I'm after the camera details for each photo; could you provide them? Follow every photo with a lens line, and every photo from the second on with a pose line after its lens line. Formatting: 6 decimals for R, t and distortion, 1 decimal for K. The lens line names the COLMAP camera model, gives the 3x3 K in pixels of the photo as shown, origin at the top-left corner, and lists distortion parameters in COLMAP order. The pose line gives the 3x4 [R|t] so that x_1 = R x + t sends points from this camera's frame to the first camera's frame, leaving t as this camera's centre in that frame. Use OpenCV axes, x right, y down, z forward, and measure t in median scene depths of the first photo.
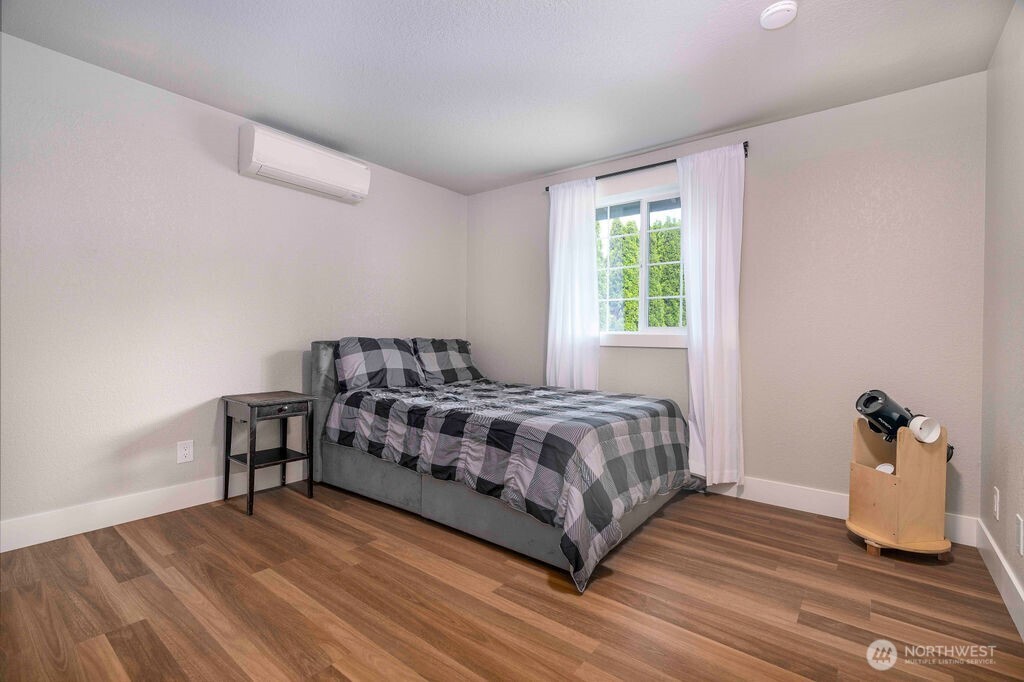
lens RADIAL K [[460.8, 0, 513.1], [0, 460.8, 331.7], [0, 0, 1]] dist [-0.000841, -0.000057]
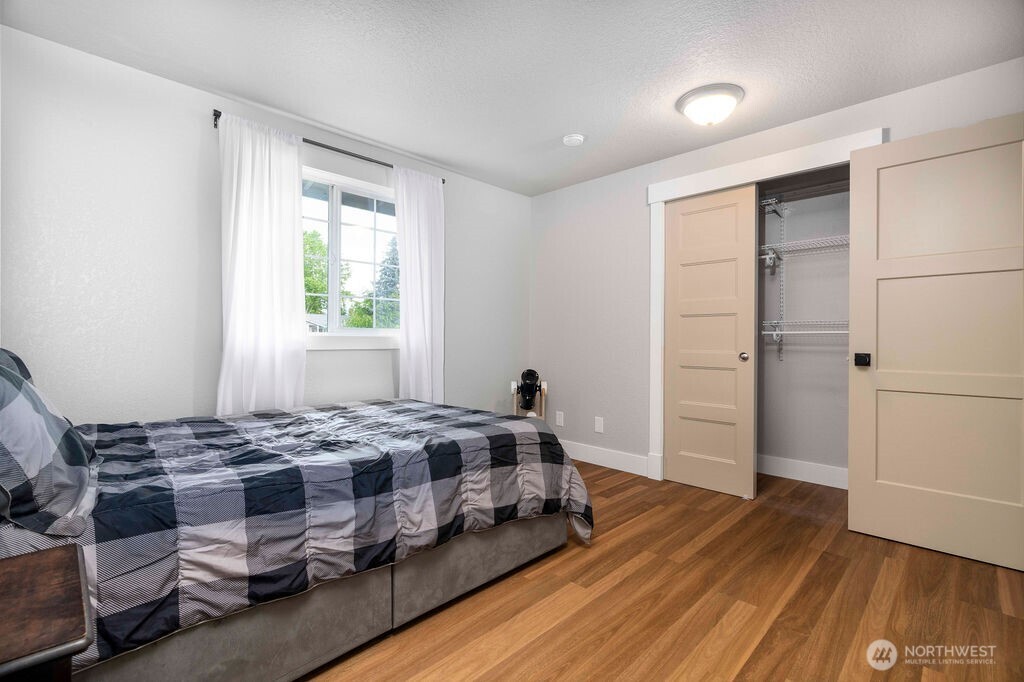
lens RADIAL K [[465.3, 0, 512.0], [0, 465.3, 341.0], [0, 0, 1]] dist [0.000818, 0.000012]
pose [[0.123907, -0.014236, 0.992192, -0.798732], [0.000577, 0.999898, 0.014274, -0.001590], [-0.992294, -0.001196, 0.123902, 0.758962]]
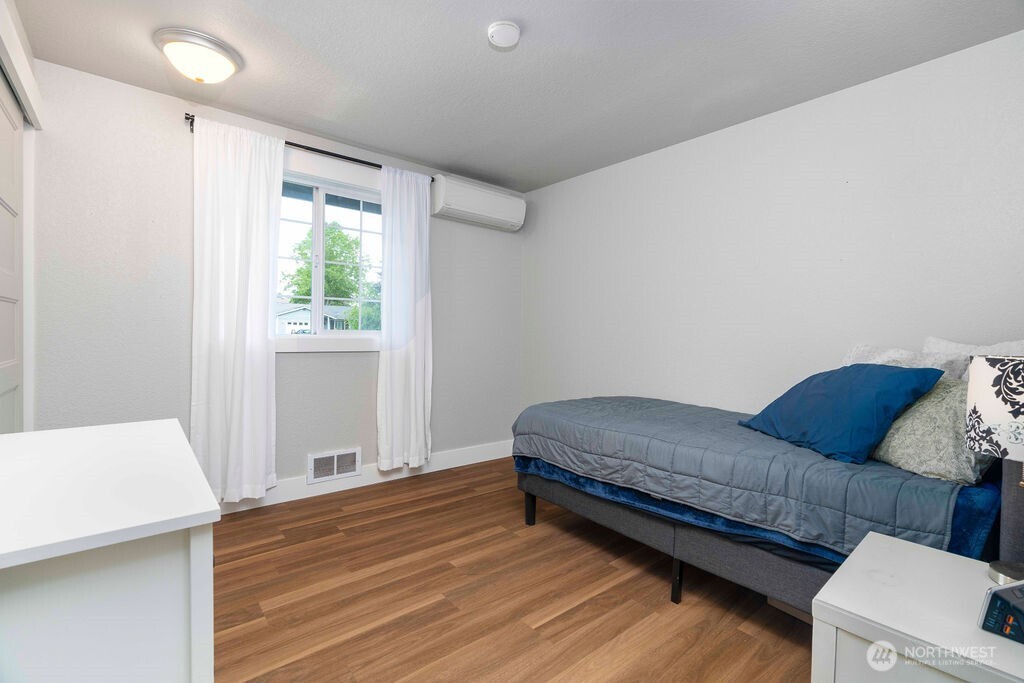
lens RADIAL K [[465.3, 0, 512.0], [0, 465.3, 341.5], [0, 0, 1]] dist [0.000818, 0.000012]
pose [[0.219045, -0.013105, 0.975627, -0.740865], [-0.006541, 0.999868, 0.014899, -0.001463], [-0.975693, -0.009645, 0.218930, 0.600733]]
